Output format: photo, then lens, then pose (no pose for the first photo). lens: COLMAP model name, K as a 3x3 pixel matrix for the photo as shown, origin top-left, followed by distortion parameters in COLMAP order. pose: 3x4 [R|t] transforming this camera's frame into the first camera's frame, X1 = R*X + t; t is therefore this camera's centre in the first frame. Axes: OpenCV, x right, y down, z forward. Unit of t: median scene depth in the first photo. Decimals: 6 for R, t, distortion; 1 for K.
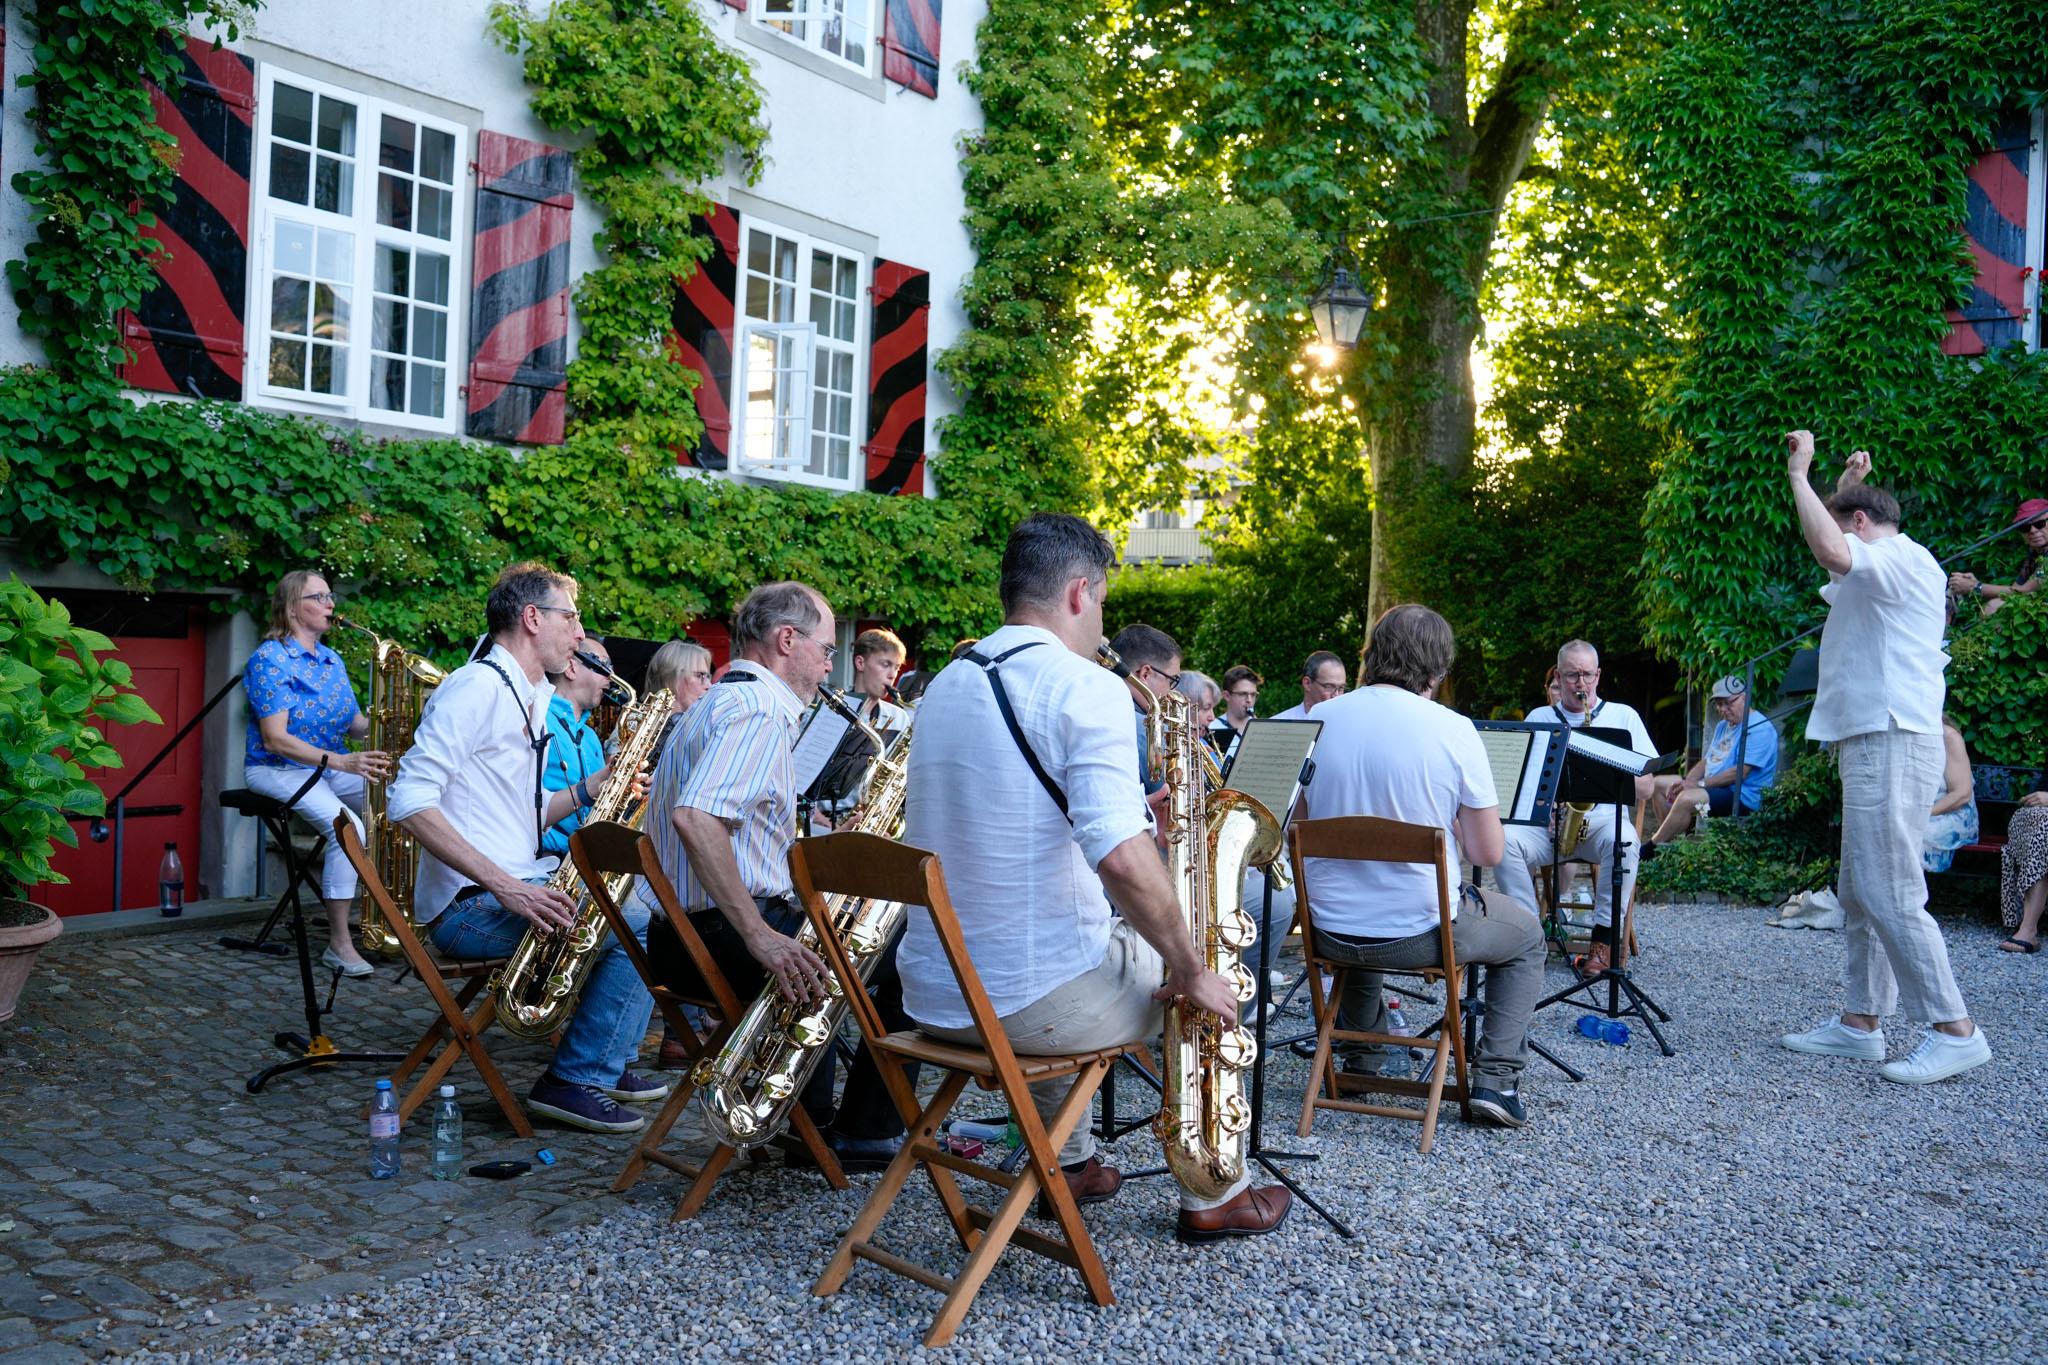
lens RADIAL K [[1652.2, 0, 1019.2], [0, 1652.2, 685.0], [0, 0, 1]] dist [-0.094725, 0.064548]
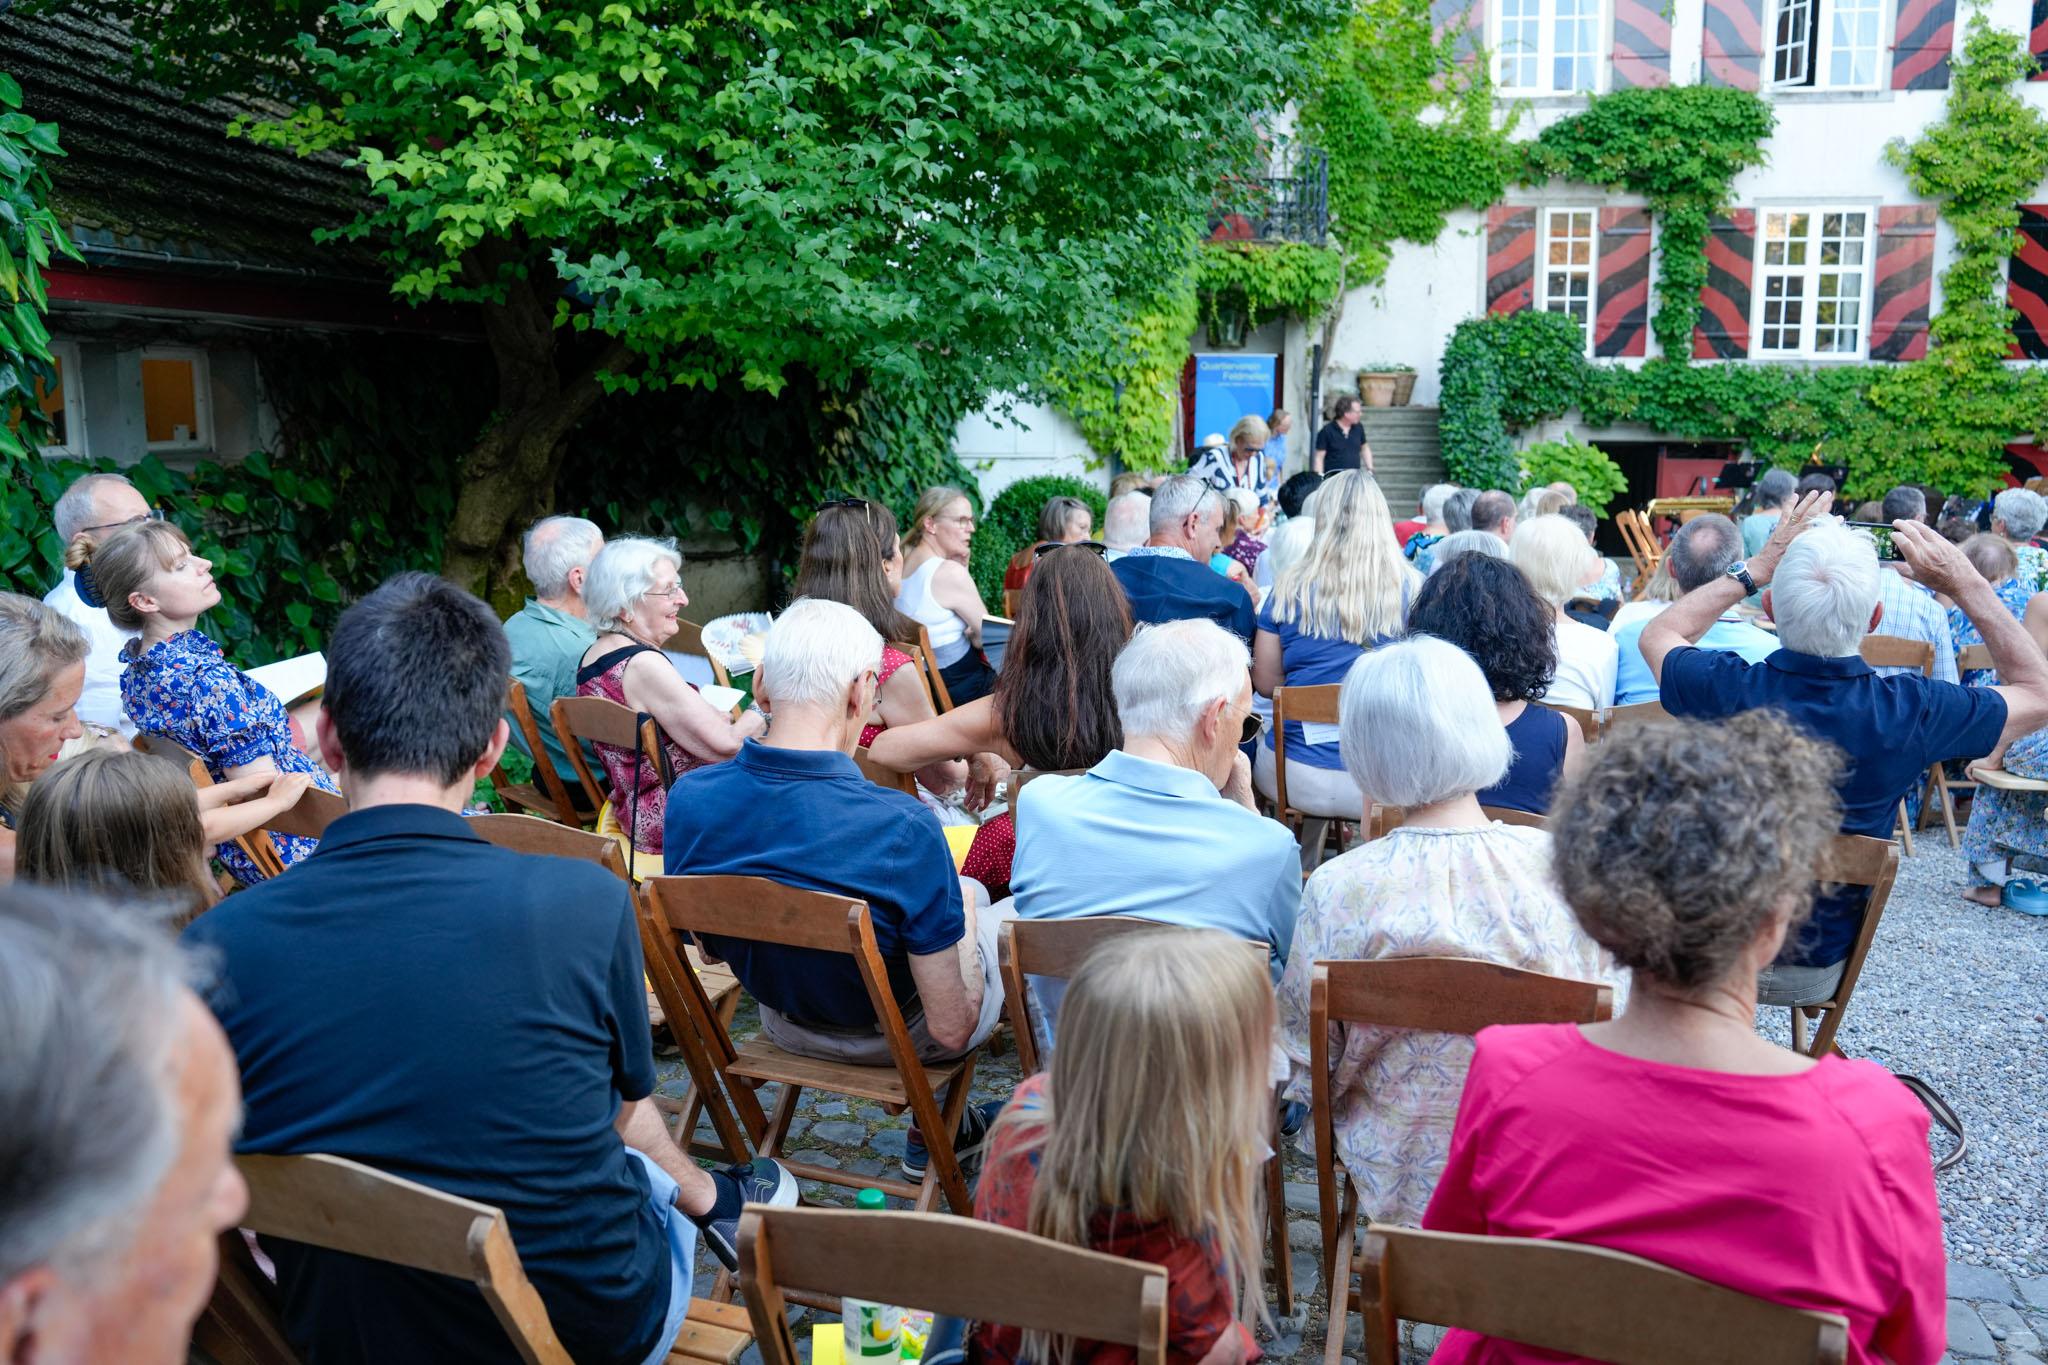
lens RADIAL K [[1652.2, 0, 1023.9], [0, 1652.2, 674.5], [0, 0, 1]] dist [-0.094725, 0.064548]
pose [[0.436542, 0.112710, -0.892596, 1.279241], [-0.004953, 0.992408, 0.122891, -0.004701], [0.899670, -0.049226, 0.433786, -1.039691]]
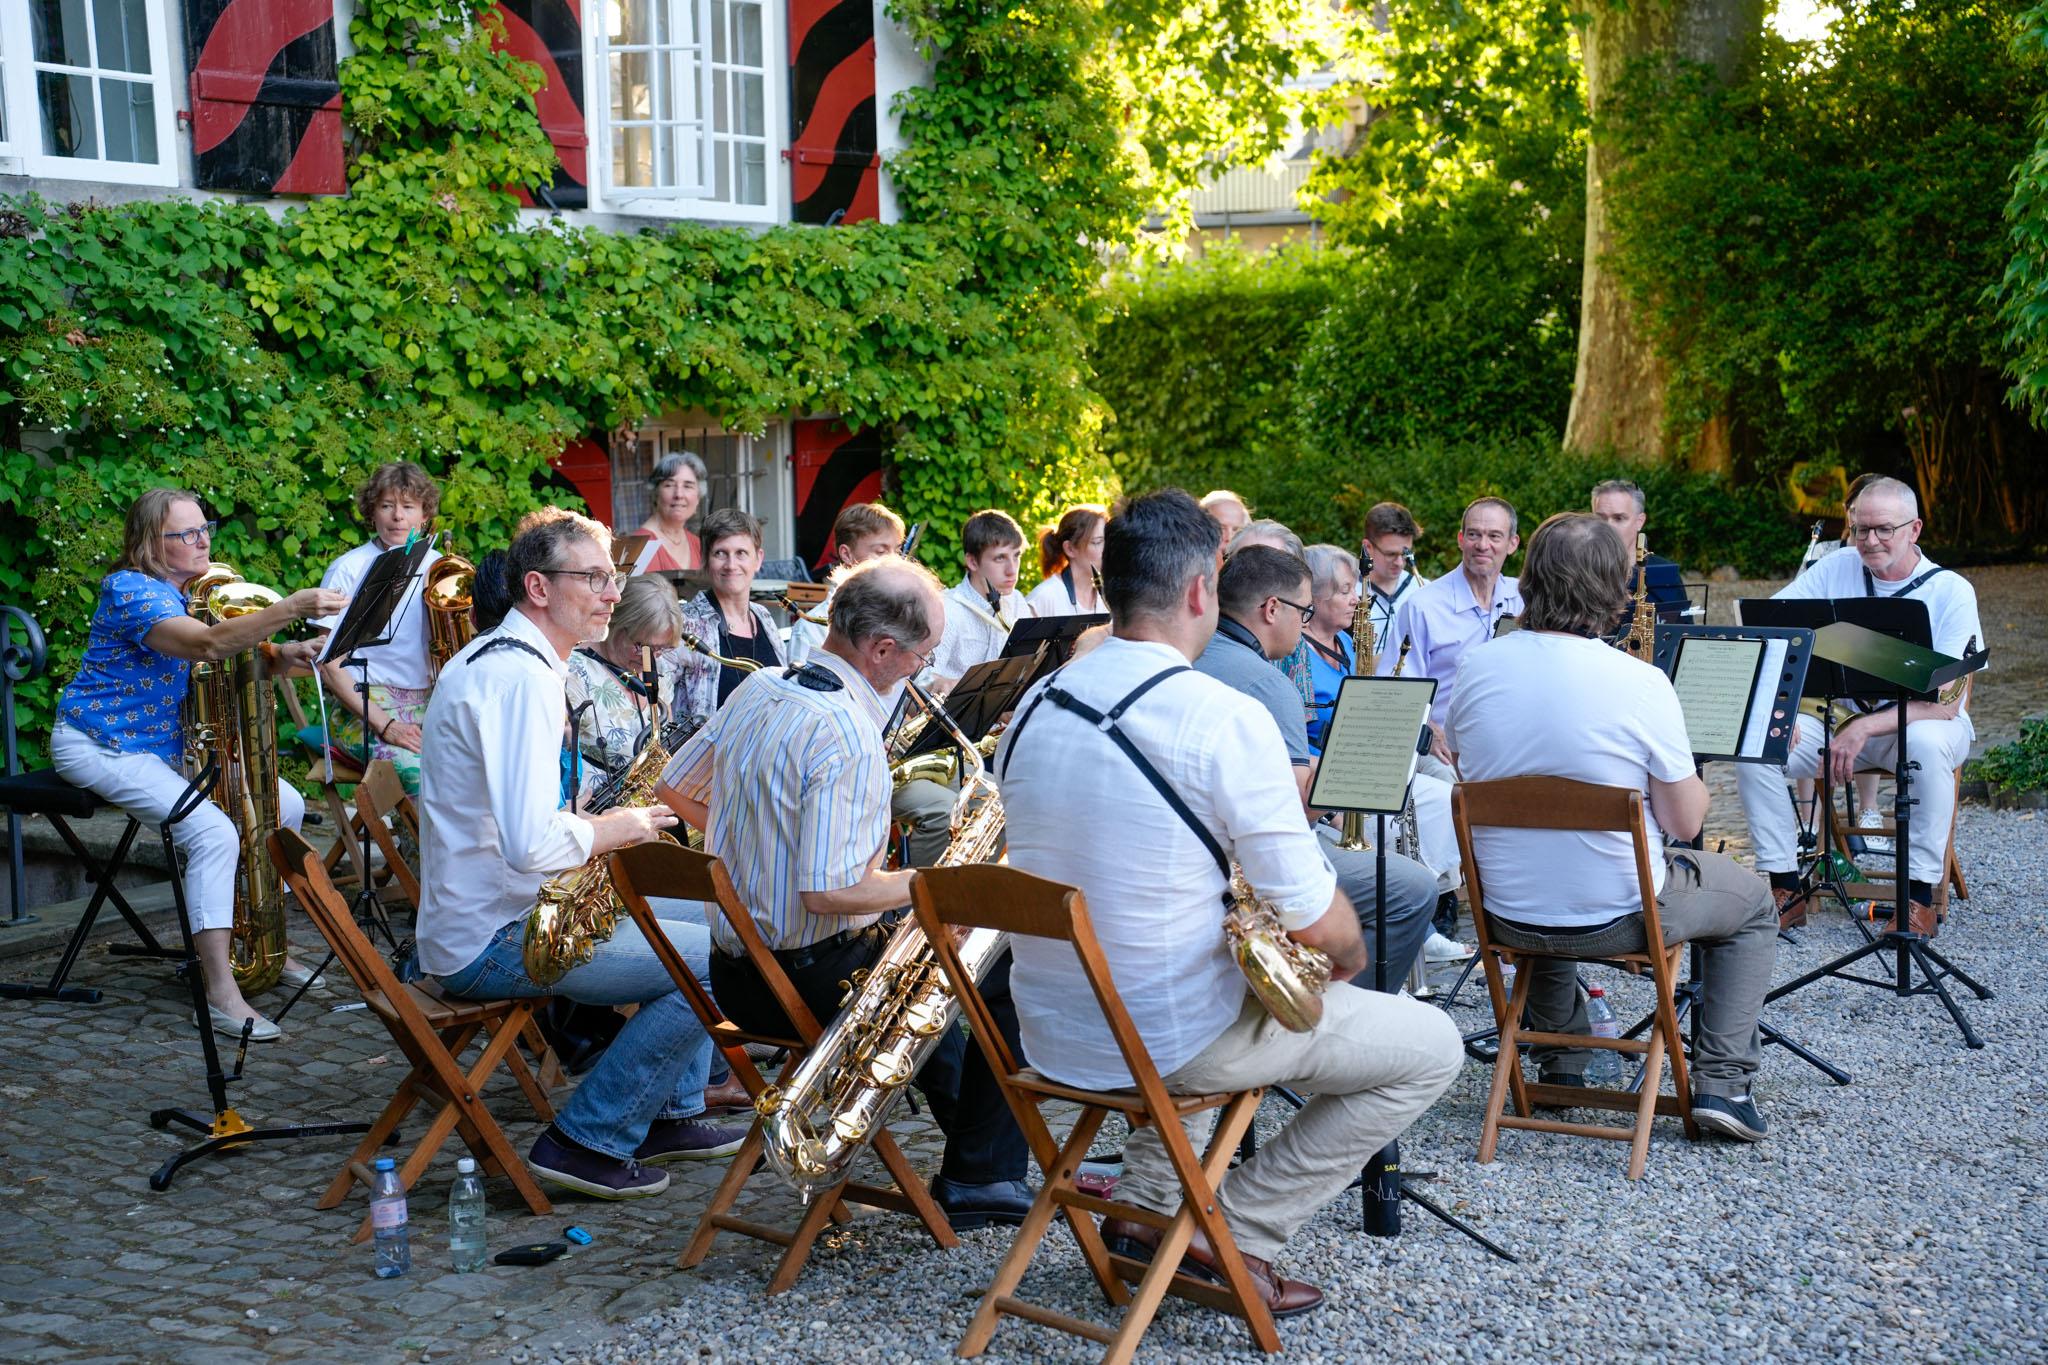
lens RADIAL K [[2797.2, 0, 1017.9], [0, 2797.2, 675.1], [0, 0, 1]] dist [0.248672, 0.000000]
pose [[0.998765, -0.049555, 0.003528, -0.027807], [0.049035, 0.994714, 0.090221, -0.056225], [-0.007980, -0.089936, 0.995916, -0.205477]]
